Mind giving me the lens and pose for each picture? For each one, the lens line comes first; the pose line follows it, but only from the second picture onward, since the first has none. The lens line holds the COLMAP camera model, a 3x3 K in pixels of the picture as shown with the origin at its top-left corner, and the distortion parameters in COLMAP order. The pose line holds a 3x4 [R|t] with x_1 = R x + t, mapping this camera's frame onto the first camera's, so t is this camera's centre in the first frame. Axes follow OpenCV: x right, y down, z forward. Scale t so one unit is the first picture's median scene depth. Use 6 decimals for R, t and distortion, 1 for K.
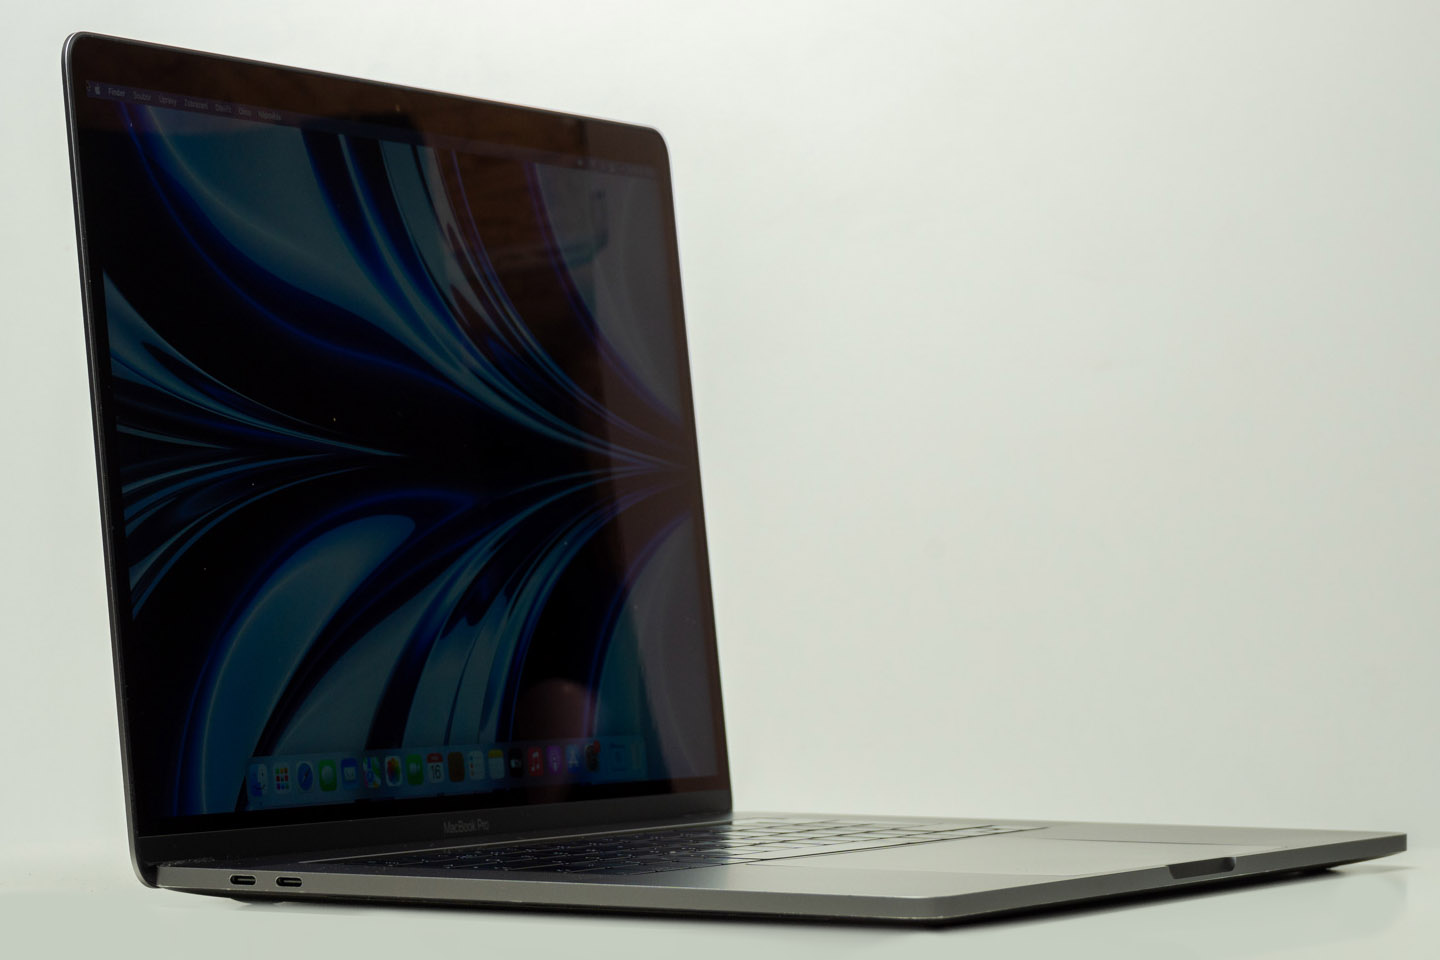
lens RADIAL K [[4693.0, 0, 723.8], [0, 4693.0, 480.6], [0, 0, 1]] dist [-0.038210, 0.000000]
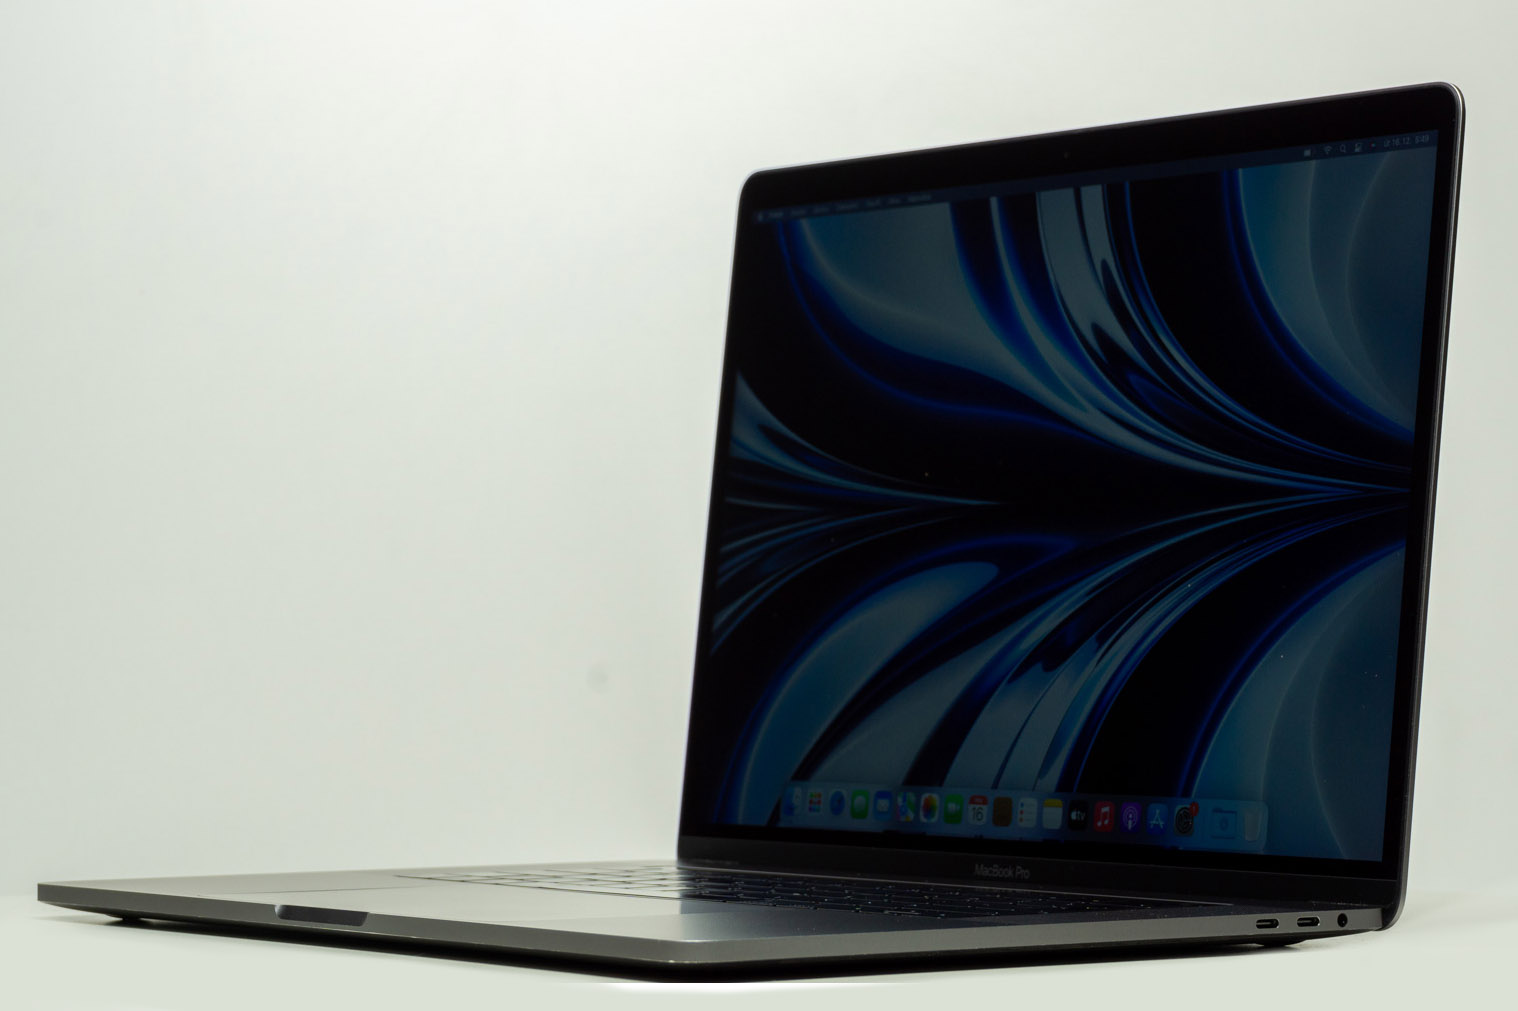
lens RADIAL K [[4947.2, 0, 763.6], [0, 4947.2, 504.1], [0, 0, 1]] dist [-0.038210, 0.000000]
pose [[-0.435619, -0.024370, -0.899801, 0.946173], [0.016410, 0.999252, -0.035008, 0.032518], [0.899982, -0.030016, -0.434893, 1.459788]]
